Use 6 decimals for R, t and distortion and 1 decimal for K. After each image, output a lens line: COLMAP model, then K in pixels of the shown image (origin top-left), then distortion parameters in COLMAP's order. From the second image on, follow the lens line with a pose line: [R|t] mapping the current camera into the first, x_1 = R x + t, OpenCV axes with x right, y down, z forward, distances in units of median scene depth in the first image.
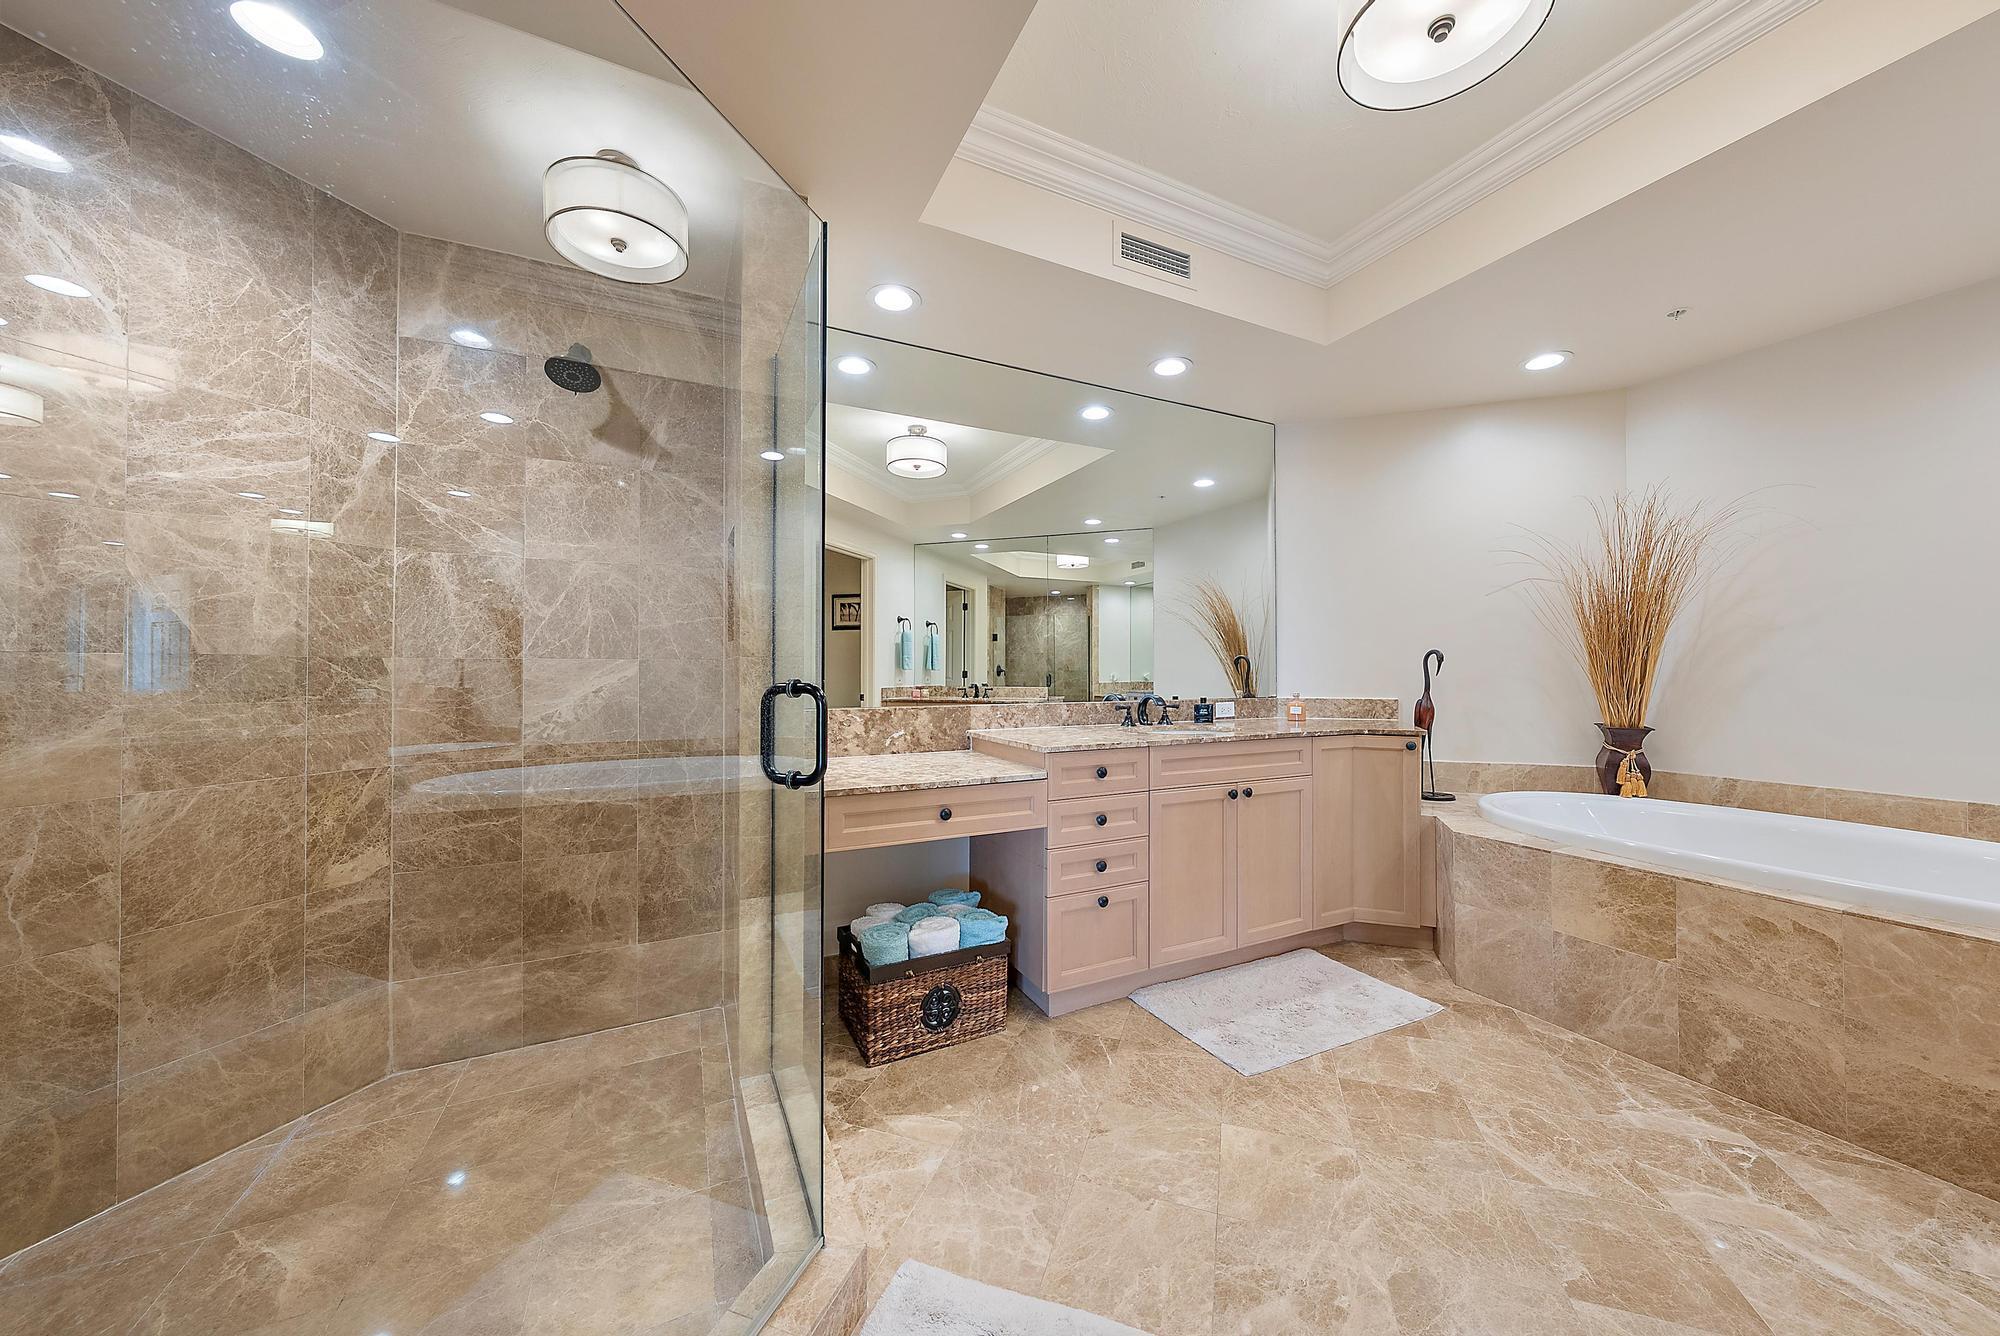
lens RADIAL K [[684.5, 0, 1000.0], [0, 684.5, 668.0], [0, 0, 1]] dist [-0.000325, -0.000101]
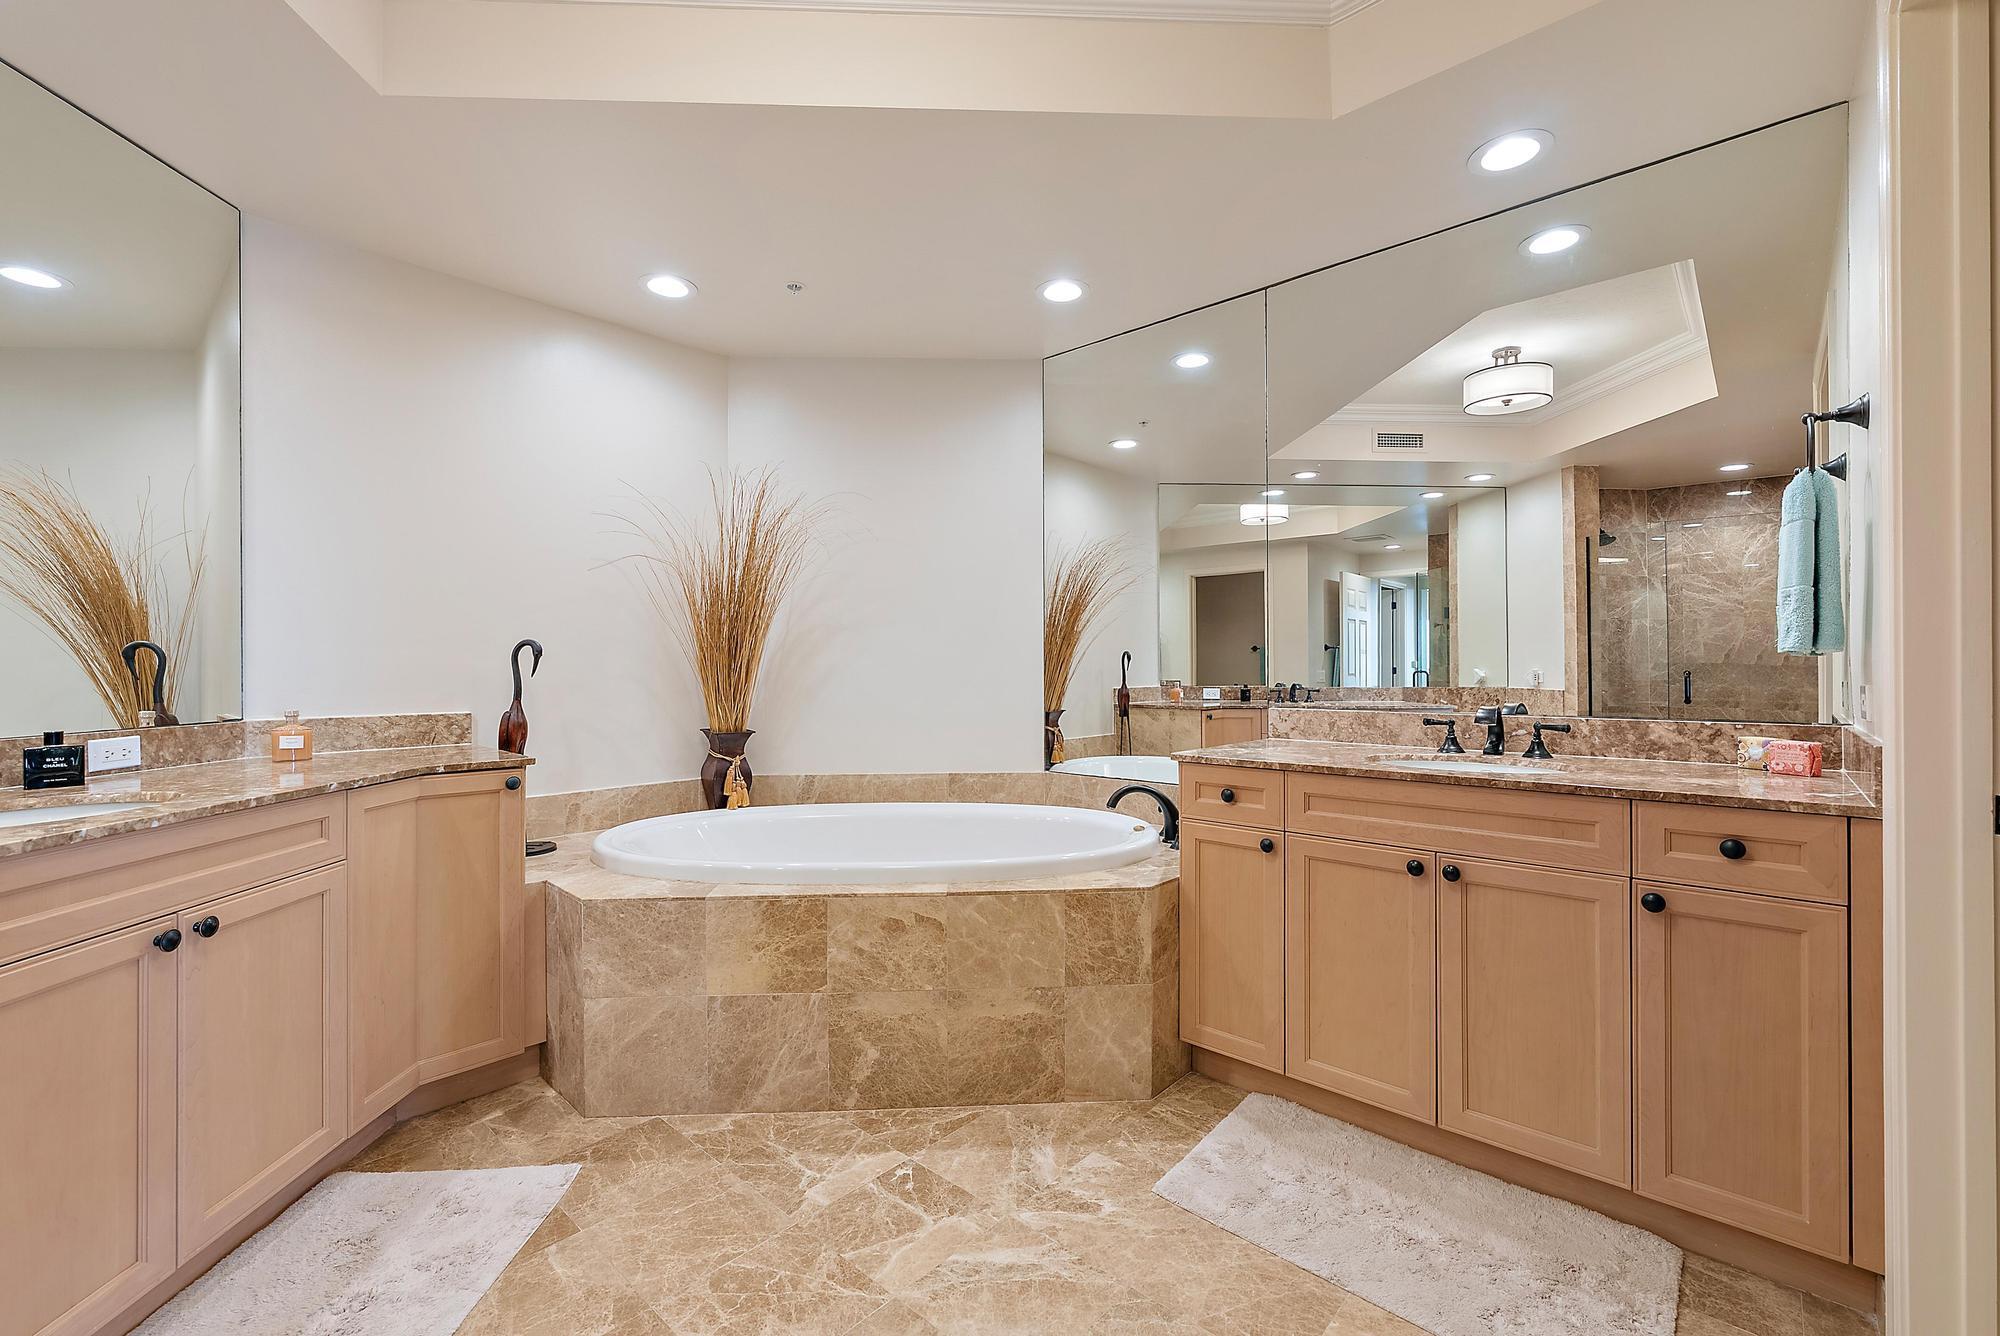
lens RADIAL K [[834.3, 0, 1000.0], [0, 834.3, 668.0], [0, 0, 1]] dist [-0.000393, -0.000091]
pose [[0.386928, -0.001206, 0.922109, 0.041454], [0.001225, 0.999999, 0.000794, 0.002449], [-0.922109, 0.000823, 0.386929, 0.265584]]
